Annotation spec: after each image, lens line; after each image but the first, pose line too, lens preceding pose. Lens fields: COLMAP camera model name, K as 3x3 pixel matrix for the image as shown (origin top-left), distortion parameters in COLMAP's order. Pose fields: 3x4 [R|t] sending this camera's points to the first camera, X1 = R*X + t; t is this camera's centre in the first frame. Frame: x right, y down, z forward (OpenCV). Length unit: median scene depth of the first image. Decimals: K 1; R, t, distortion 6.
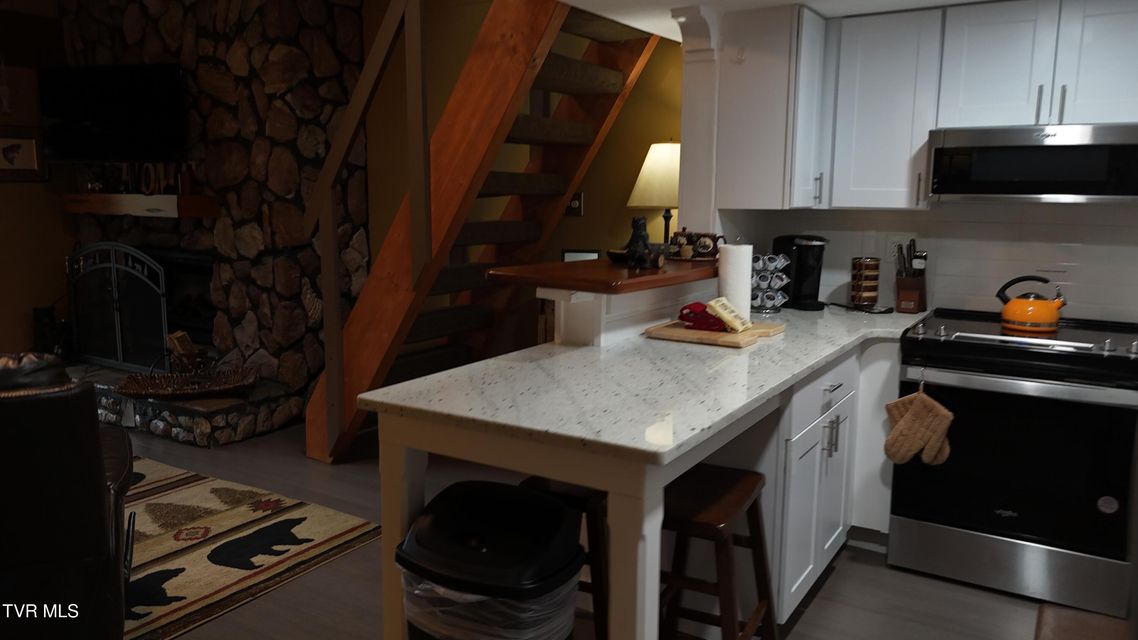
lens RADIAL K [[848.8, 0, 577.4], [0, 848.8, 319.9], [0, 0, 1]] dist [0.056153, -0.057137]
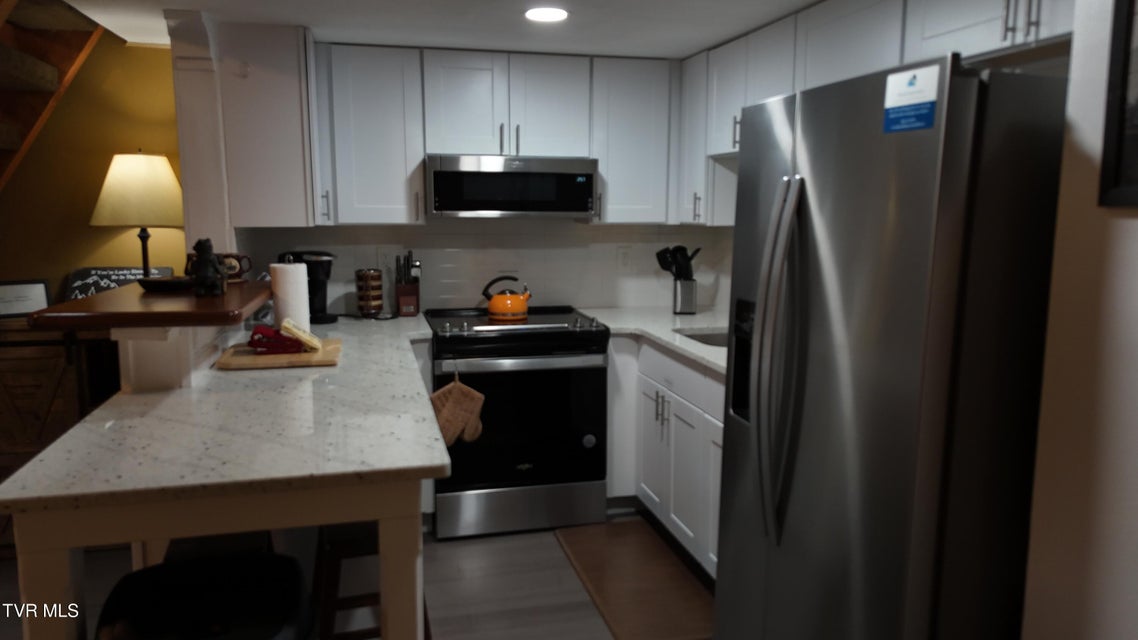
lens RADIAL K [[831.0, 0, 575.2], [0, 831.0, 320.6], [0, 0, 1]] dist [0.087364, -0.084210]
pose [[0.701730, -0.106649, 0.704415, -0.202165], [0.112237, 0.992935, 0.038523, -0.017414], [-0.703547, 0.052029, 0.708742, 0.059521]]
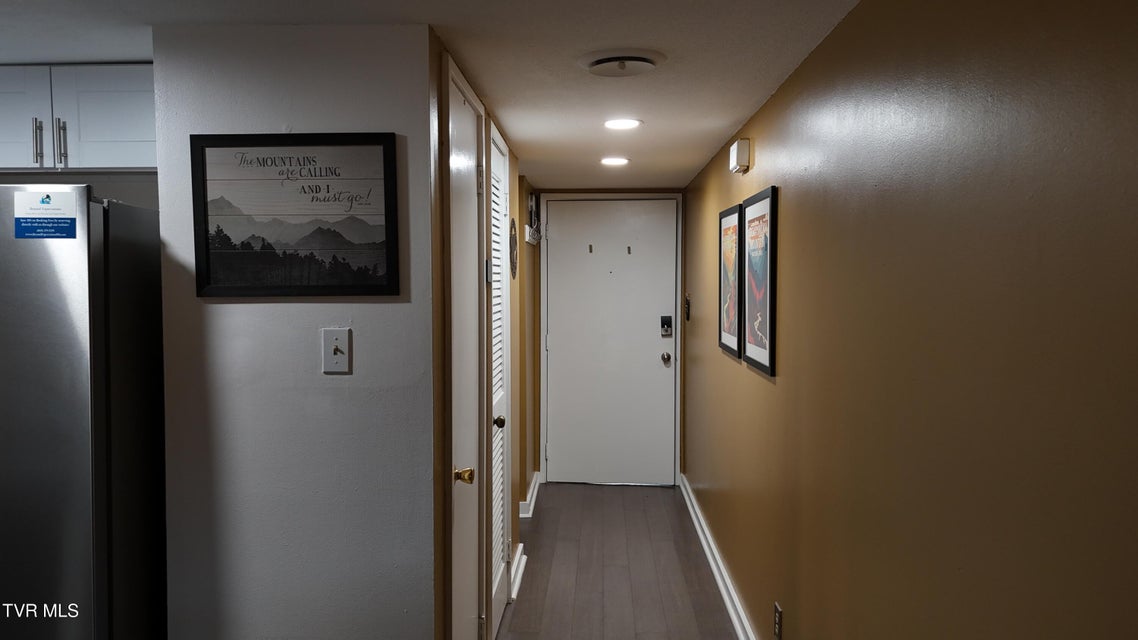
lens RADIAL K [[831.0, 0, 575.2], [0, 831.0, 320.6], [0, 0, 1]] dist [0.087364, -0.084210]
pose [[-0.499989, -0.050810, 0.864540, -0.383337], [0.128418, 0.982892, 0.132033, -0.050110], [-0.856458, 0.177038, -0.484910, 0.203288]]
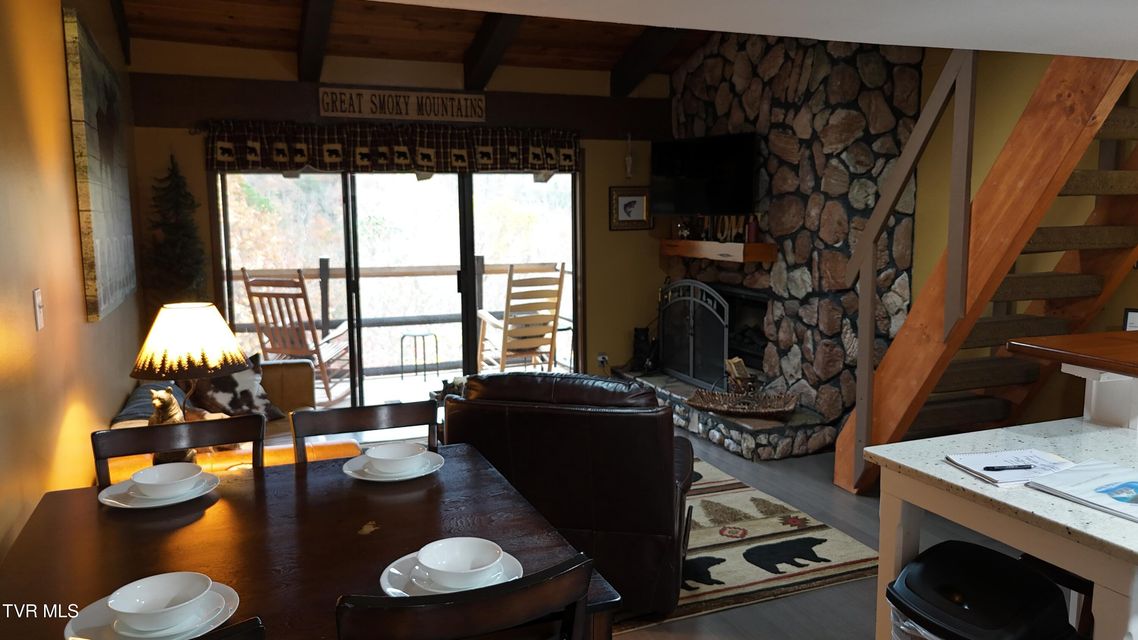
lens RADIAL K [[848.8, 0, 577.4], [0, 848.8, 319.9], [0, 0, 1]] dist [0.056153, -0.057137]
pose [[0.807771, 0.061462, -0.586283, 0.051934], [-0.074501, 0.997219, 0.001895, -0.030486], [0.584769, 0.042148, 0.810104, -0.099997]]
